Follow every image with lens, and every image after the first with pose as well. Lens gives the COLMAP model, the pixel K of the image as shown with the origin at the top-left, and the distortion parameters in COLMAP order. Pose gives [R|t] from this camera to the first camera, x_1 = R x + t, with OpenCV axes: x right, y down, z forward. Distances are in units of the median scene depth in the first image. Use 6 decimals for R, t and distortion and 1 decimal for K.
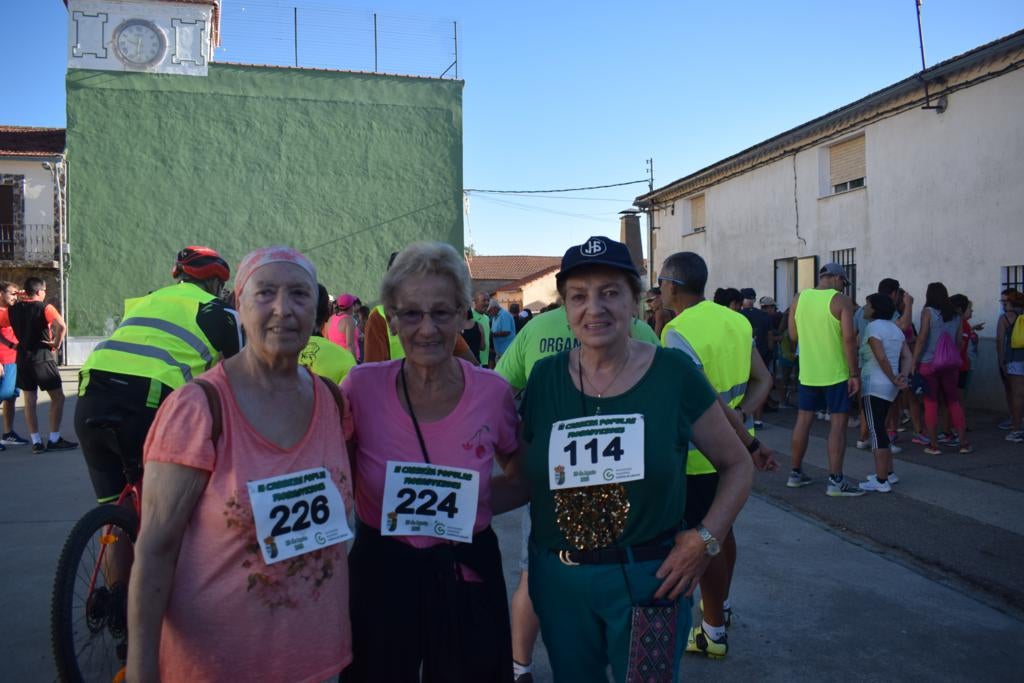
lens RADIAL K [[805.8, 0, 522.3], [0, 805.8, 346.4], [0, 0, 1]] dist [-0.099911, 0.020527]
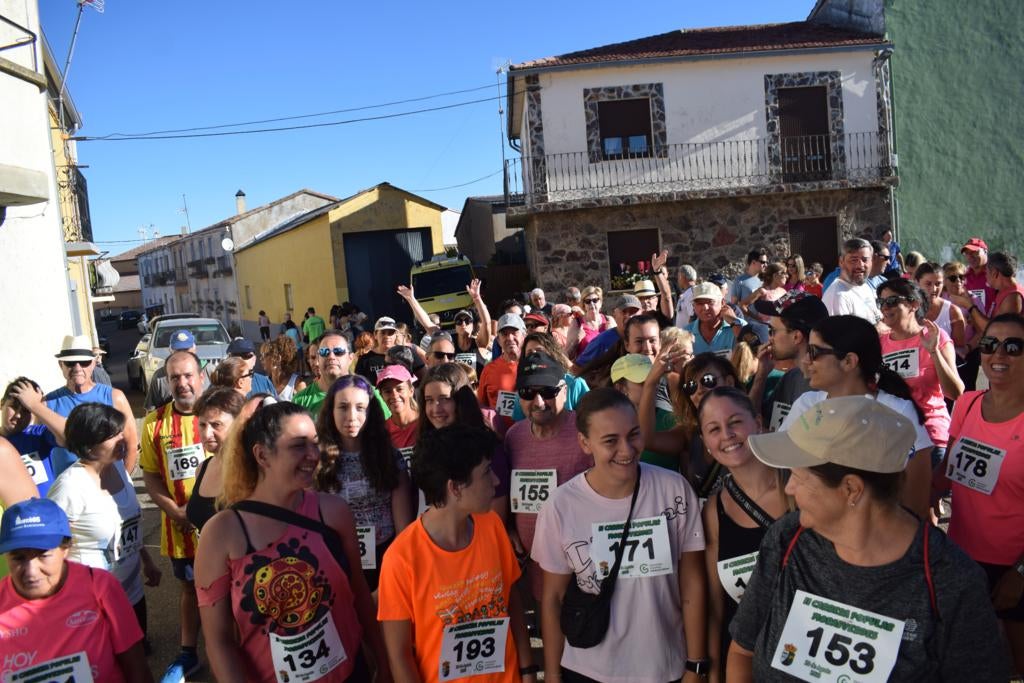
lens RADIAL K [[803.4, 0, 514.1], [0, 803.4, 347.5], [0, 0, 1]] dist [-0.100301, 0.021632]
pose [[0.929033, -0.031278, -0.368672, -0.625029], [0.062425, 0.995387, 0.072859, -0.018383], [0.364692, -0.090703, 0.926700, 0.104850]]
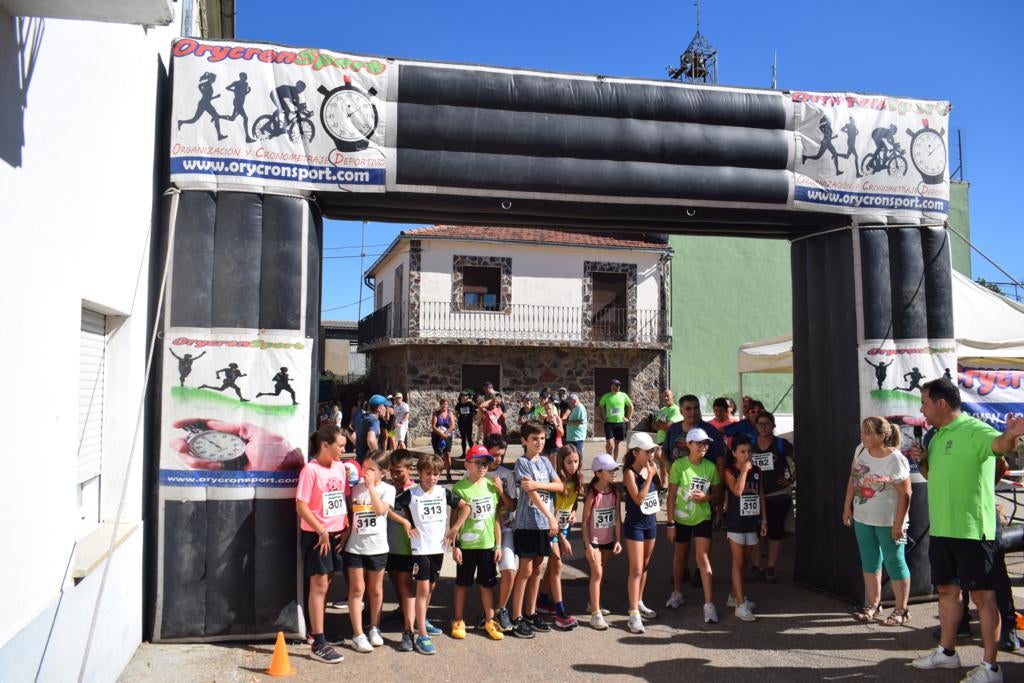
lens RADIAL K [[838.7, 0, 511.6], [0, 838.7, 351.5], [0, 0, 1]] dist [-0.090807, 0.004188]
pose [[0.994985, 0.009391, -0.099583, -0.655825], [-0.017405, 0.996650, -0.079916, -0.000280], [0.098499, 0.081249, 0.991815, -0.175789]]
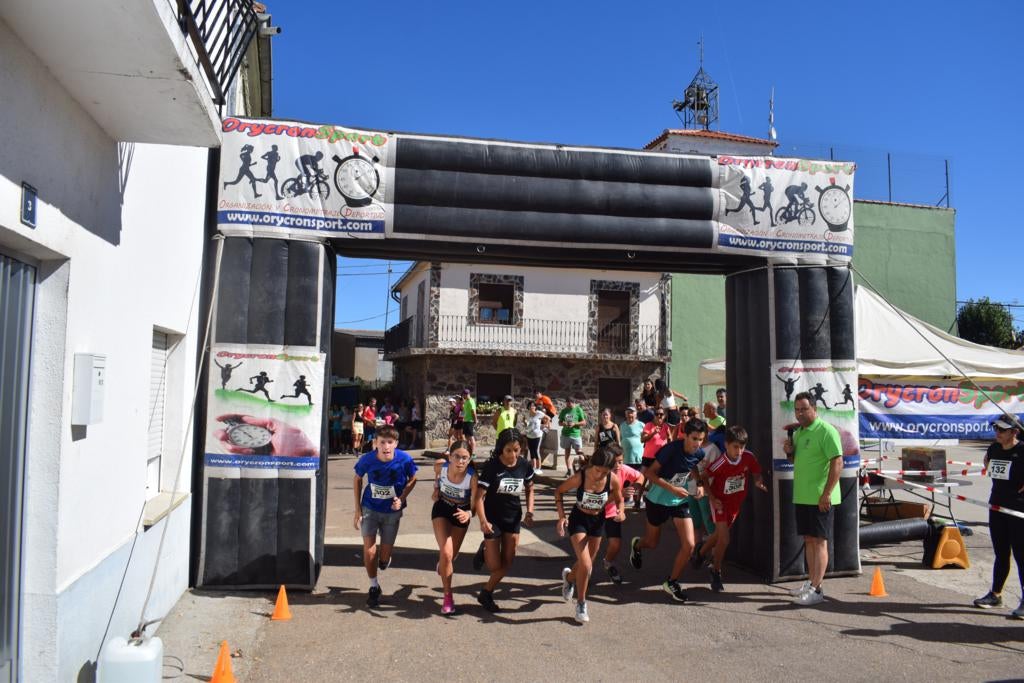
lens RADIAL K [[805.8, 0, 509.7], [0, 805.8, 348.5], [0, 0, 1]] dist [-0.099911, 0.020527]
pose [[0.990765, 0.022044, -0.133785, -0.630482], [-0.034784, 0.994998, -0.093644, 0.001252], [0.131052, 0.097432, 0.986576, -0.225065]]
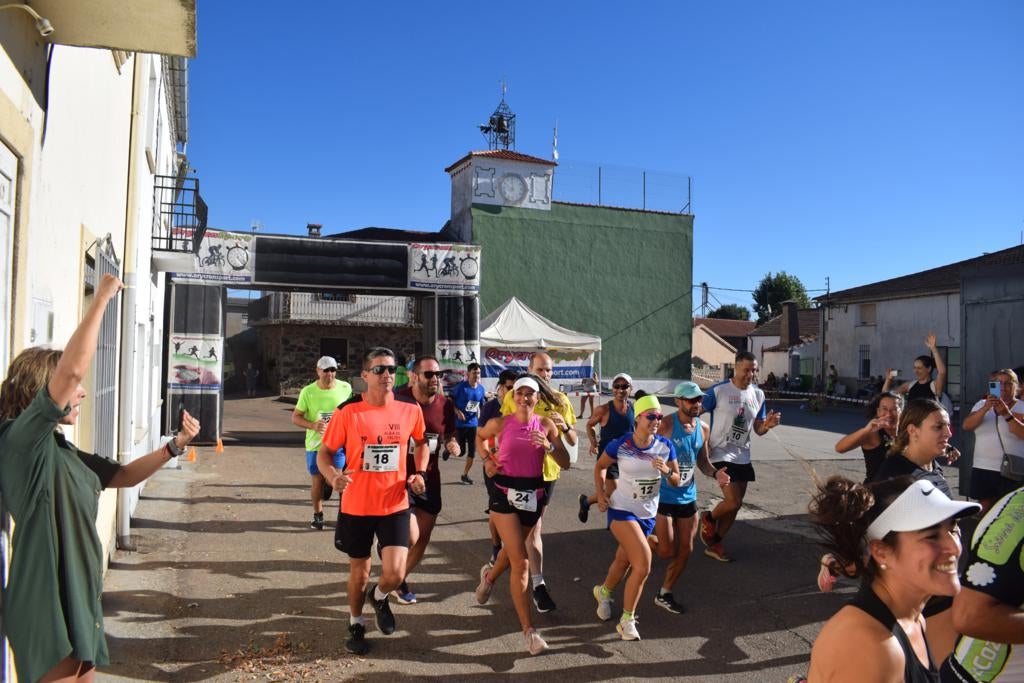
lens RADIAL K [[805.8, 0, 516.8], [0, 805.8, 344.5], [0, 0, 1]] dist [-0.099911, 0.020527]
pose [[0.998736, 0.030500, 0.039944, -0.527012], [-0.028368, 0.998197, -0.052902, 0.010668], [-0.041486, 0.051702, 0.997800, -0.589335]]
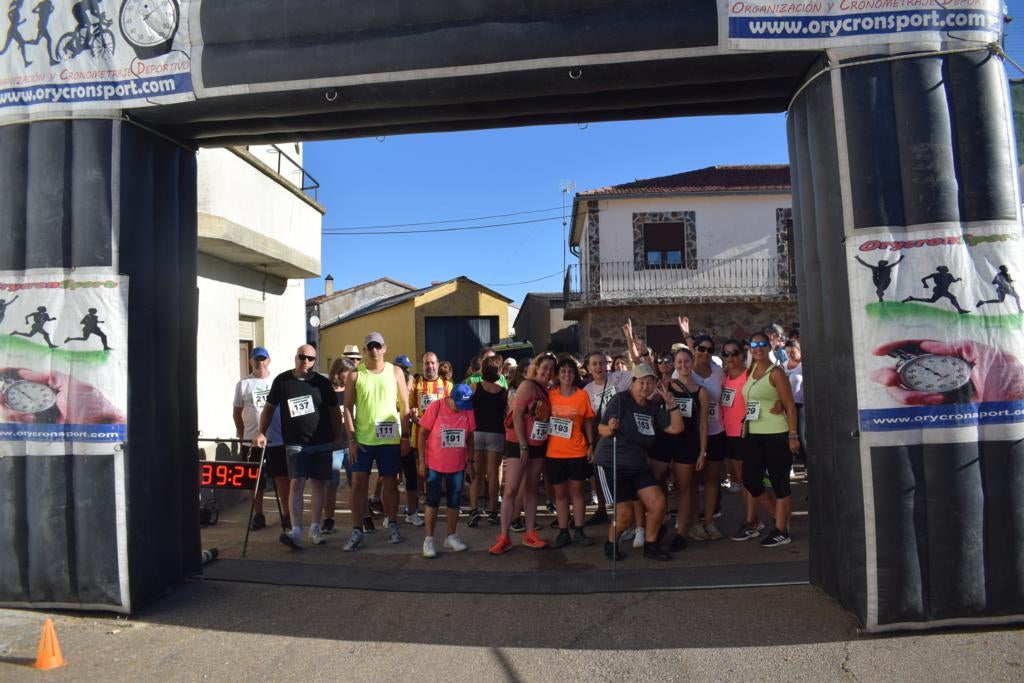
lens RADIAL K [[805.8, 0, 519.1], [0, 805.8, 331.7], [0, 0, 1]] dist [-0.099911, 0.020527]
pose [[0.910987, -0.031596, -0.411224, -0.563690], [0.003580, 0.997630, -0.068720, 0.006369], [0.412420, 0.061130, 0.908940, -0.083311]]
